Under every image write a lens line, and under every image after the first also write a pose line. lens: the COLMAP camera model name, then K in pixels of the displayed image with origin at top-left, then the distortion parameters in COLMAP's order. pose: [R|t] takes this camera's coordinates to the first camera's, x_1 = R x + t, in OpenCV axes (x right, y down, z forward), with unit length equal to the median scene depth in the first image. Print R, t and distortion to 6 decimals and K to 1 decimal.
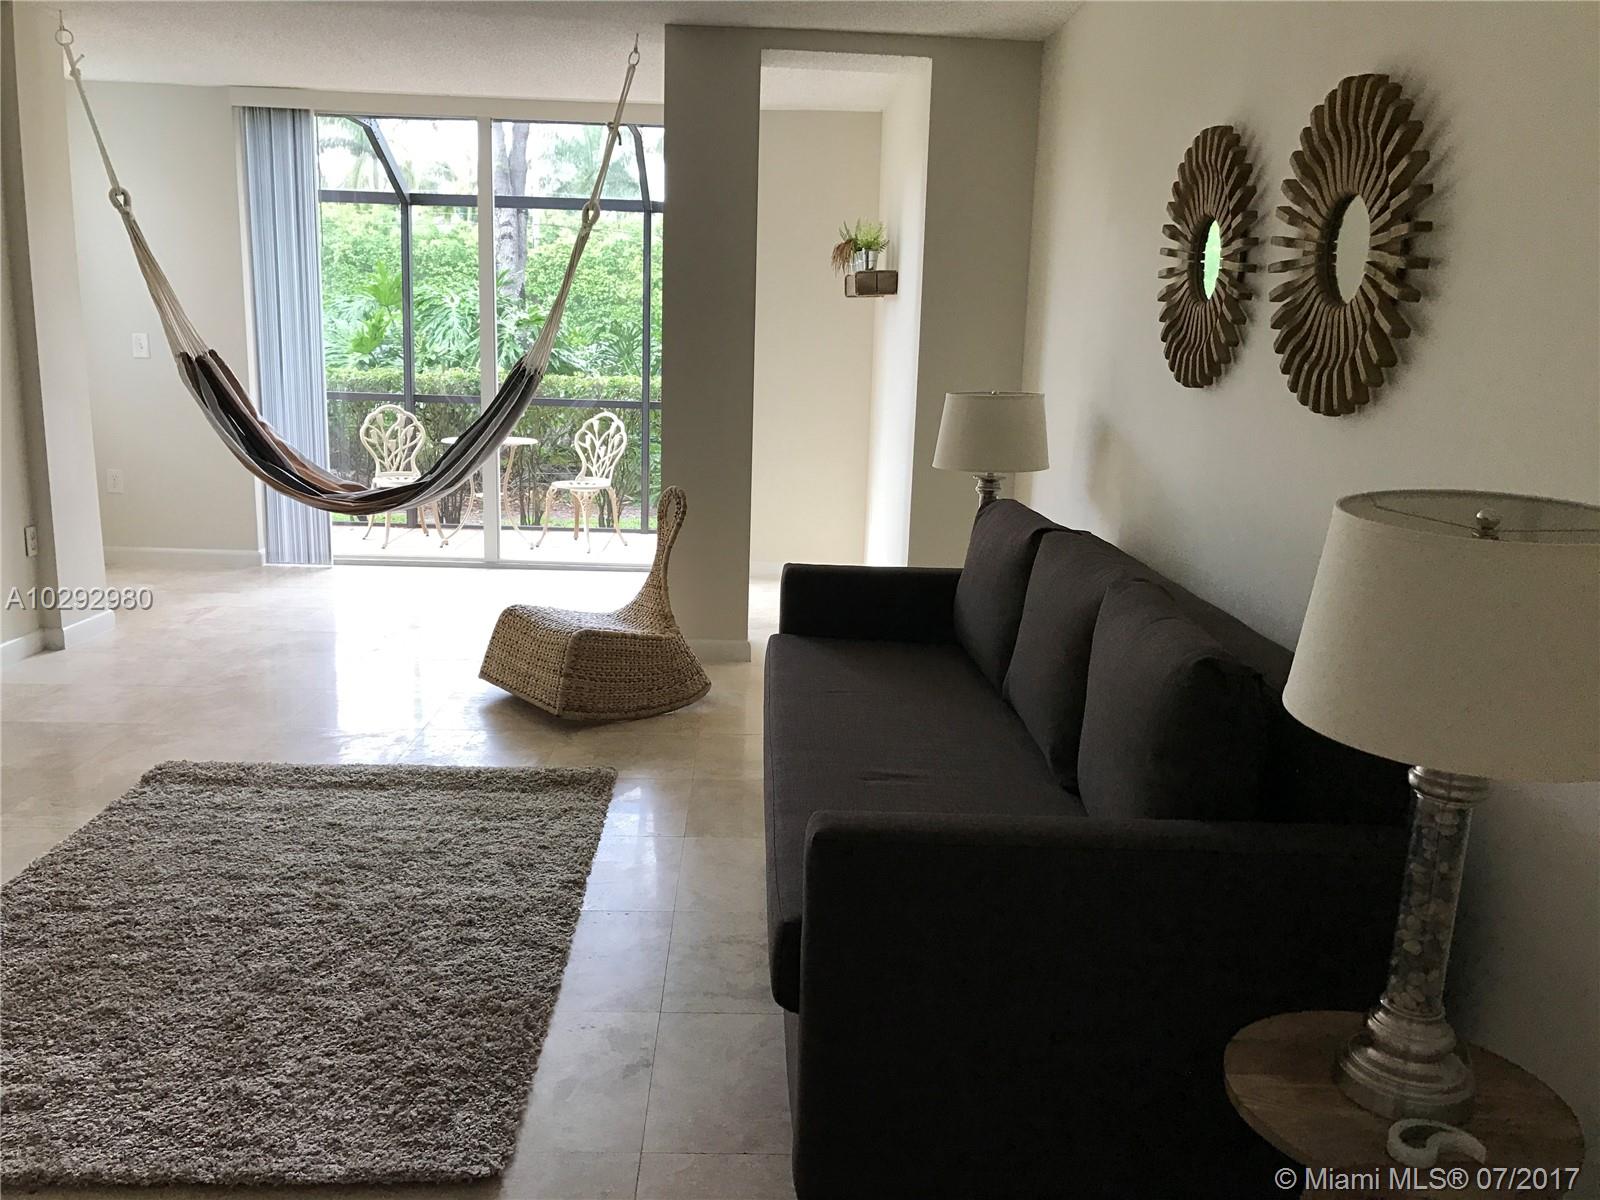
lens RADIAL K [[1300.4, 0, 807.4], [0, 1300.4, 620.5], [0, 0, 1]] dist [-0.008971, -0.005535]
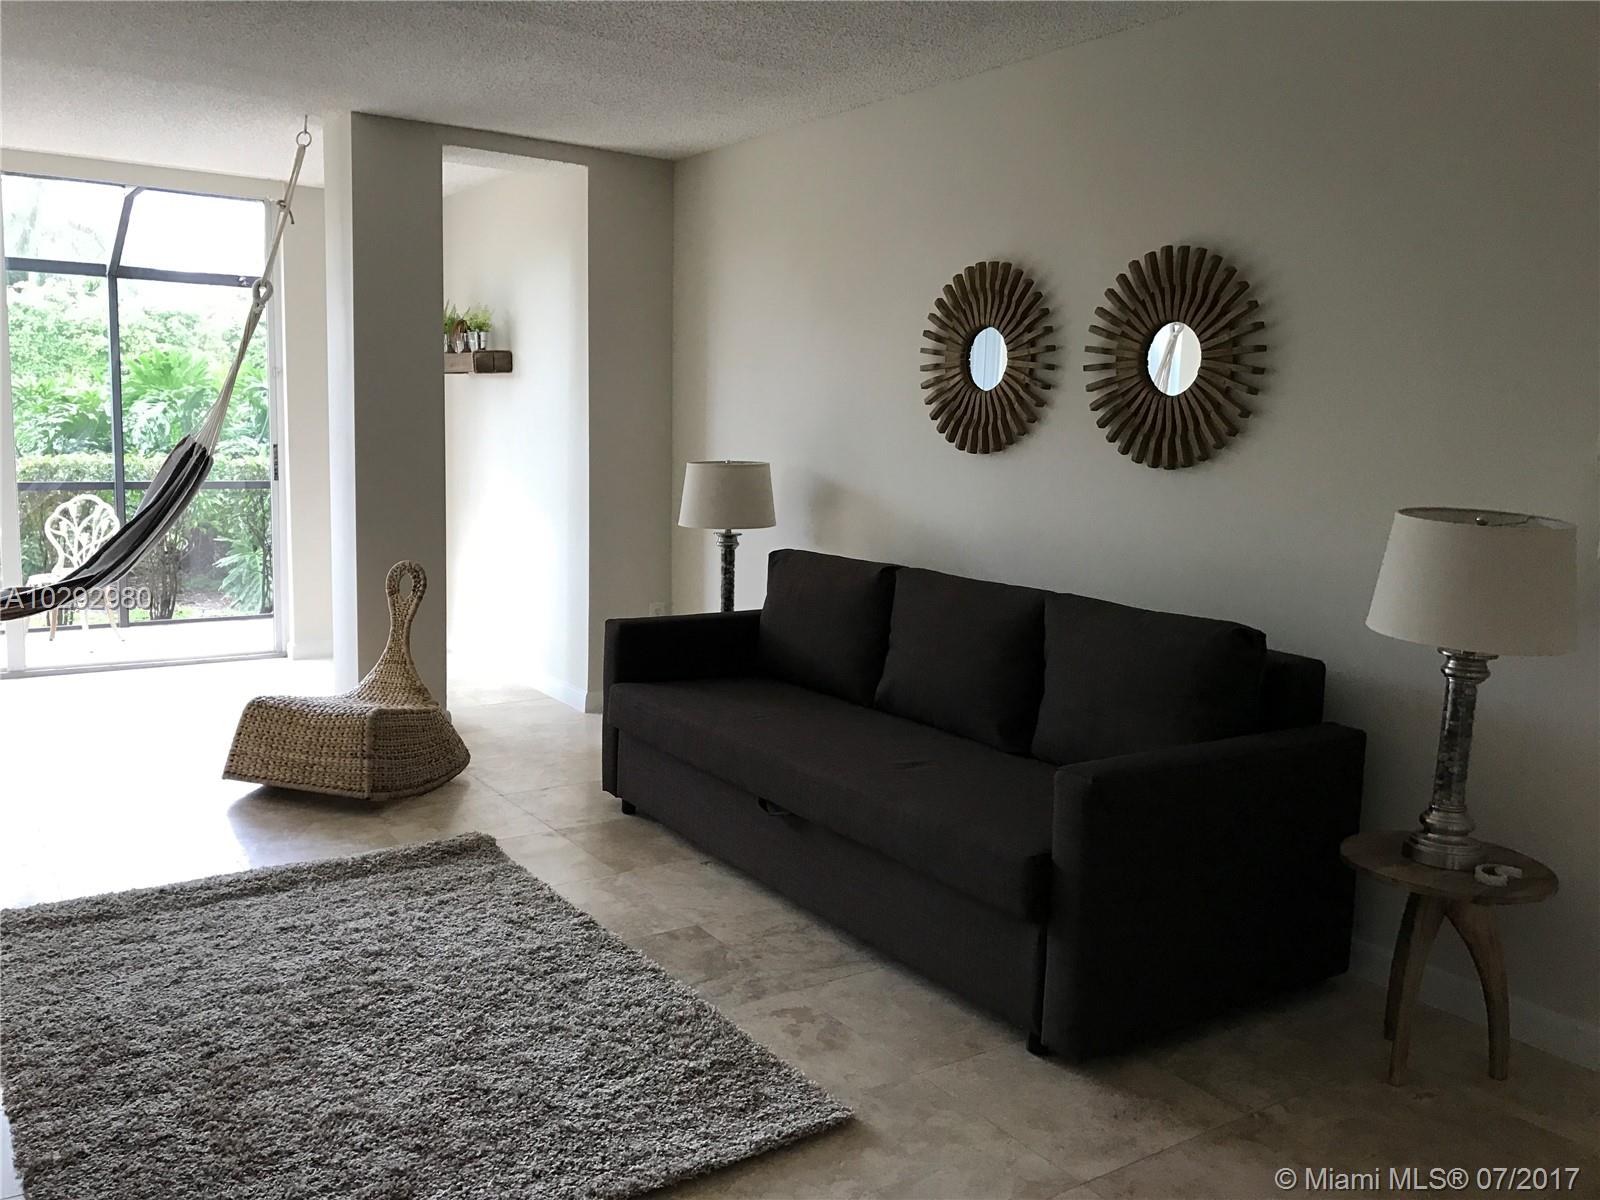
lens RADIAL K [[1311.0, 0, 800.0], [0, 1311.0, 600.0], [0, 0, 1]] dist [-0.004386, -0.002993]
pose [[0.851928, -0.082284, 0.517155, -0.363152], [0.115235, 0.992827, -0.031863, -0.005896], [-0.510823, 0.086739, 0.855299, -0.025678]]
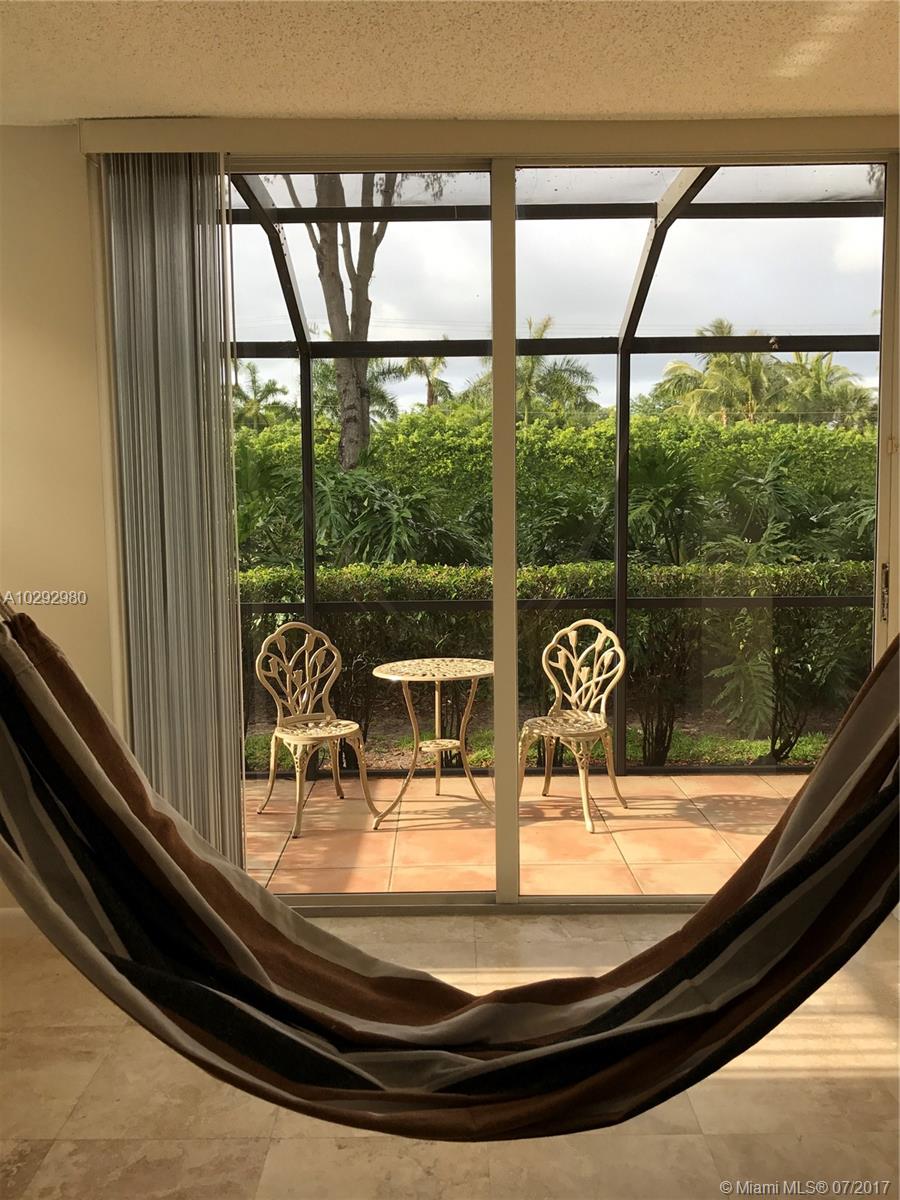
lens RADIAL K [[983.2, 0, 450.0], [0, 983.2, 600.0], [0, 0, 1]] dist [-0.004386, -0.002993]
pose [[0.997919, -0.039226, -0.051181, -0.354352], [0.032756, 0.992034, -0.121634, -0.187324], [0.055545, 0.119705, 0.991255, 0.792028]]
